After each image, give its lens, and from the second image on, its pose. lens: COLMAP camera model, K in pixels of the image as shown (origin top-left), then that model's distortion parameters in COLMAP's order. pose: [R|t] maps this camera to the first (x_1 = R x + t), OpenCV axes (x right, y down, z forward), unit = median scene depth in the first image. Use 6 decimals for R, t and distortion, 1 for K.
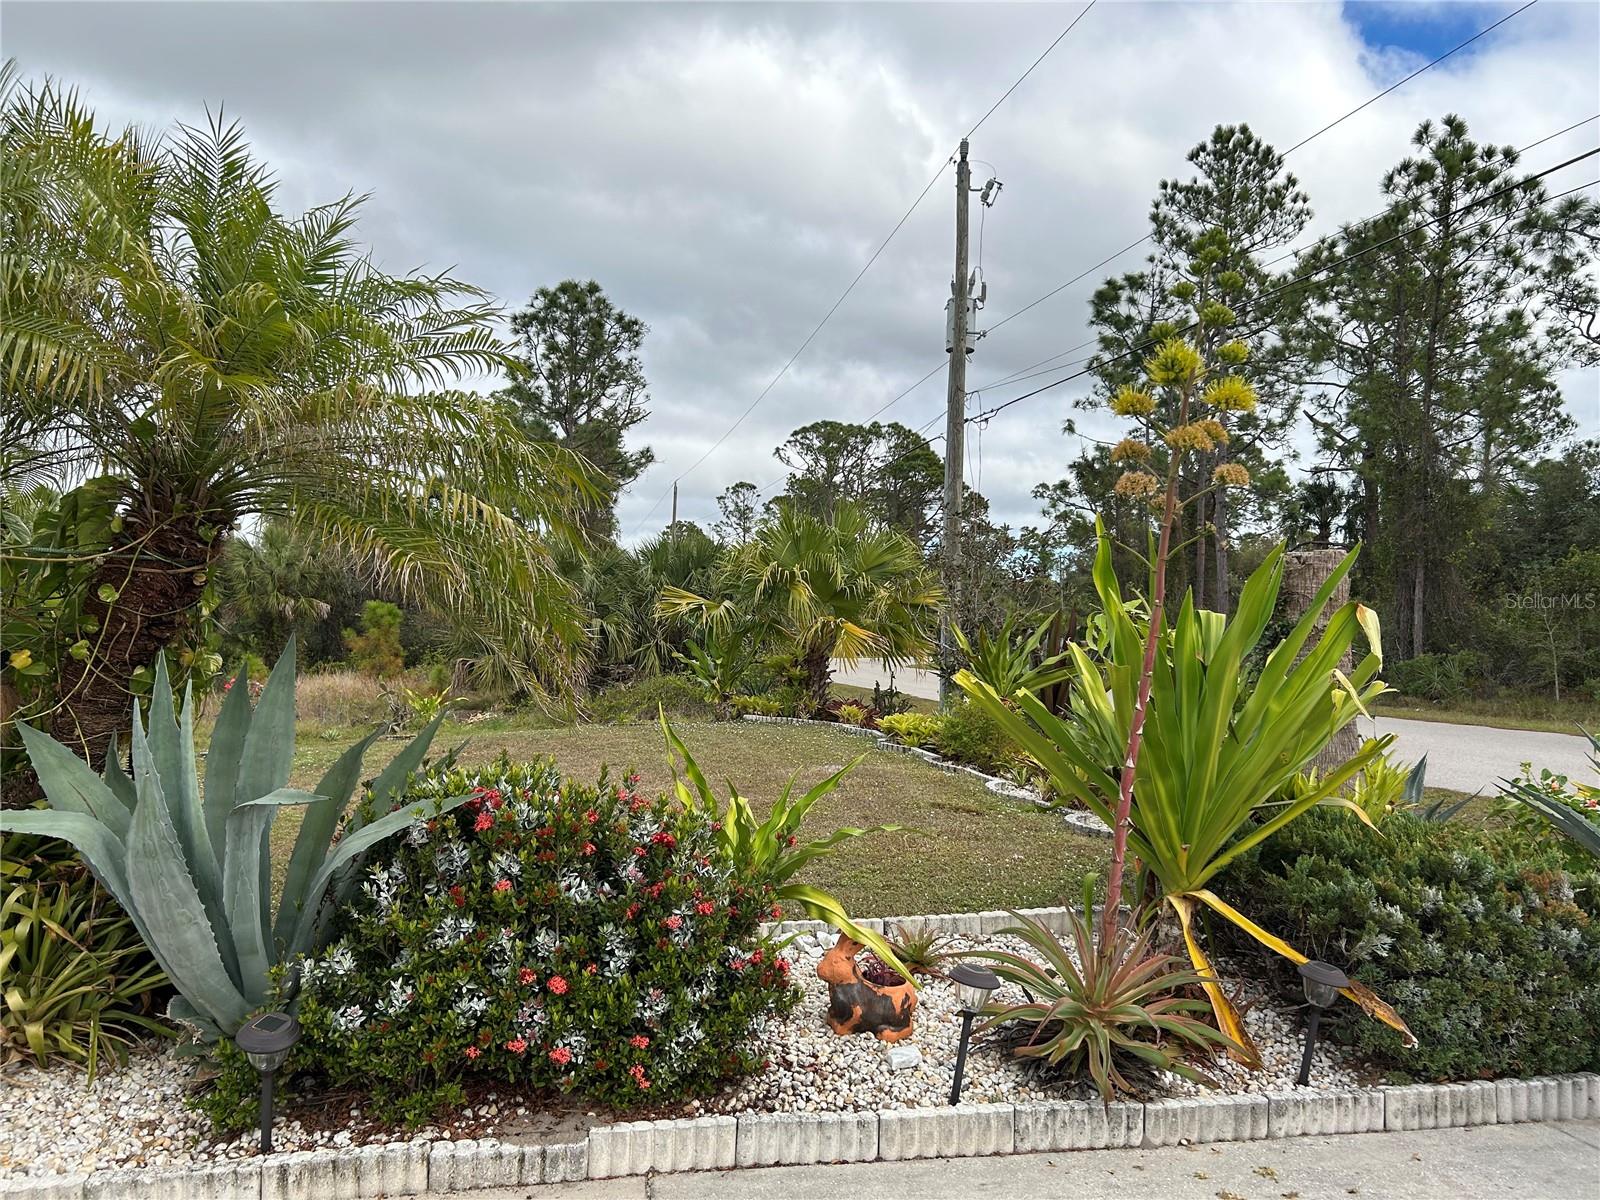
lens RADIAL K [[1208.3, 0, 798.6], [0, 1208.3, 592.8], [0, 0, 1]] dist [0.052803, -0.061218]
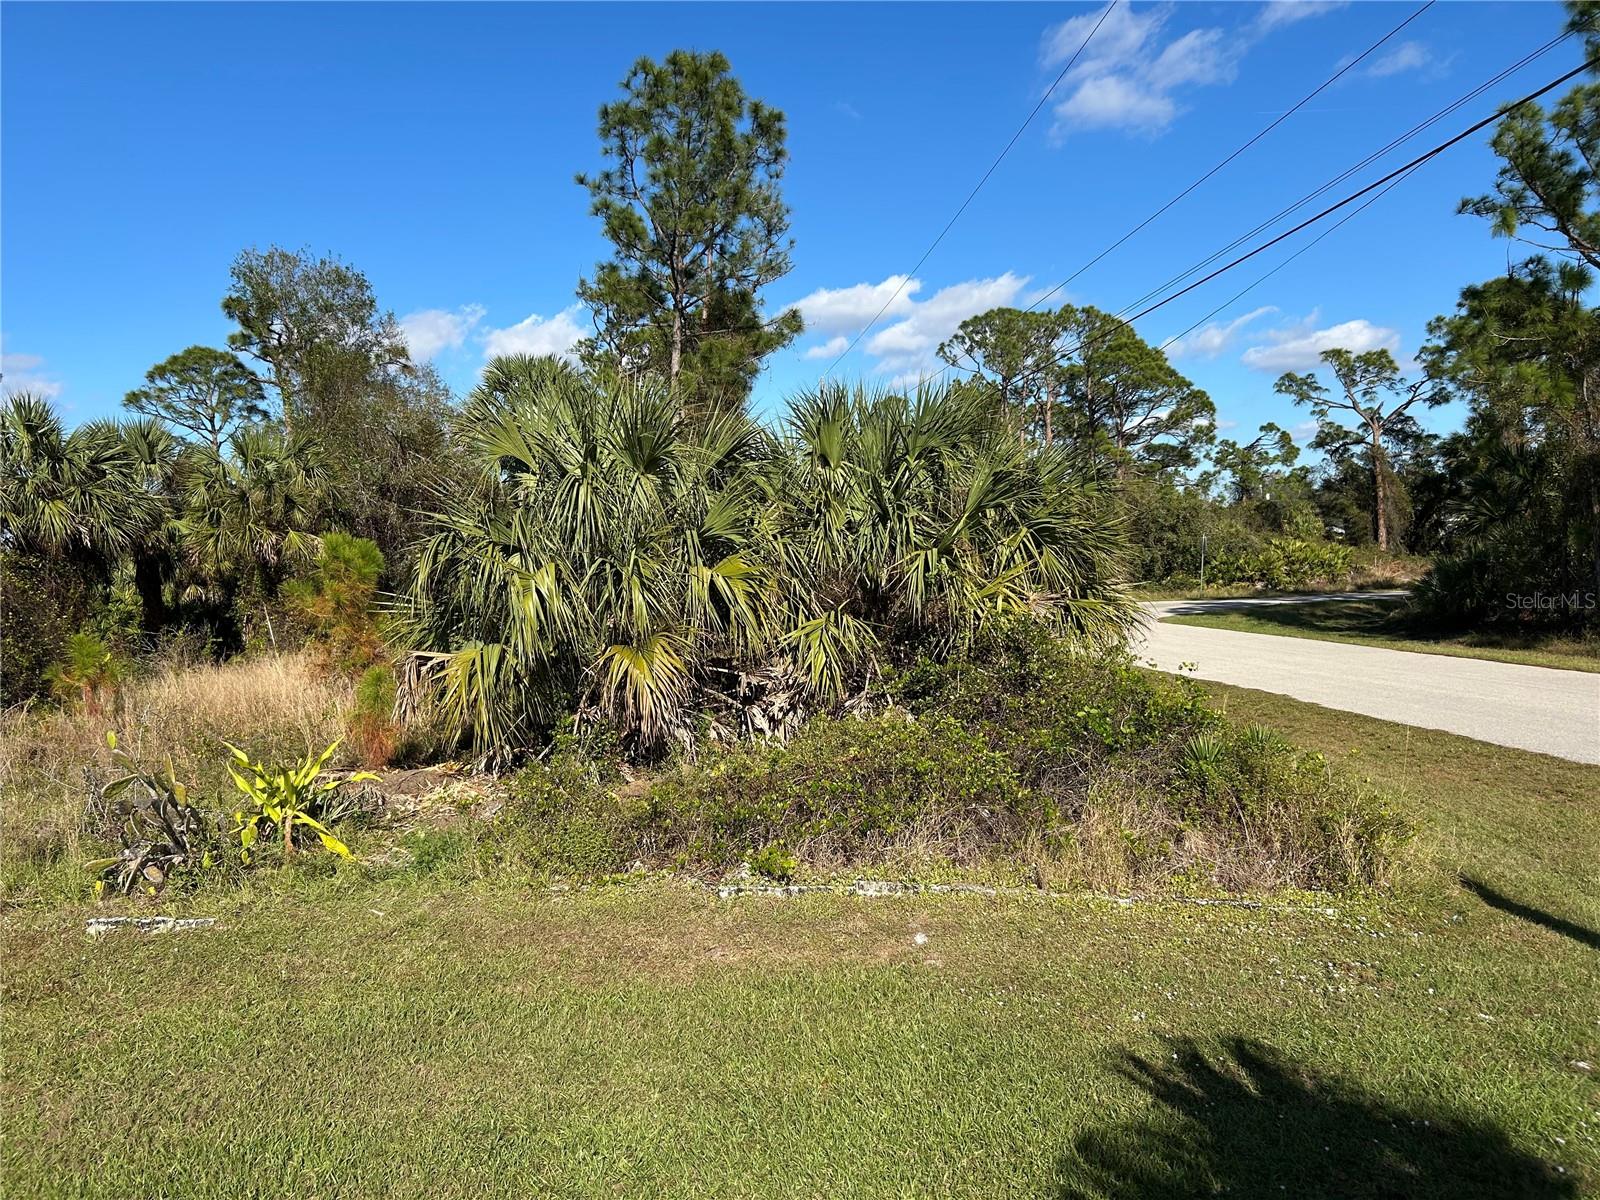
lens RADIAL K [[1208.3, 0, 798.6], [0, 1208.3, 592.8], [0, 0, 1]] dist [0.052803, -0.061218]
pose [[0.993811, 0.008187, -0.110784, -0.043302], [-0.001382, 0.998114, 0.061369, 0.002601], [0.111077, -0.060836, 0.991948, 0.290618]]
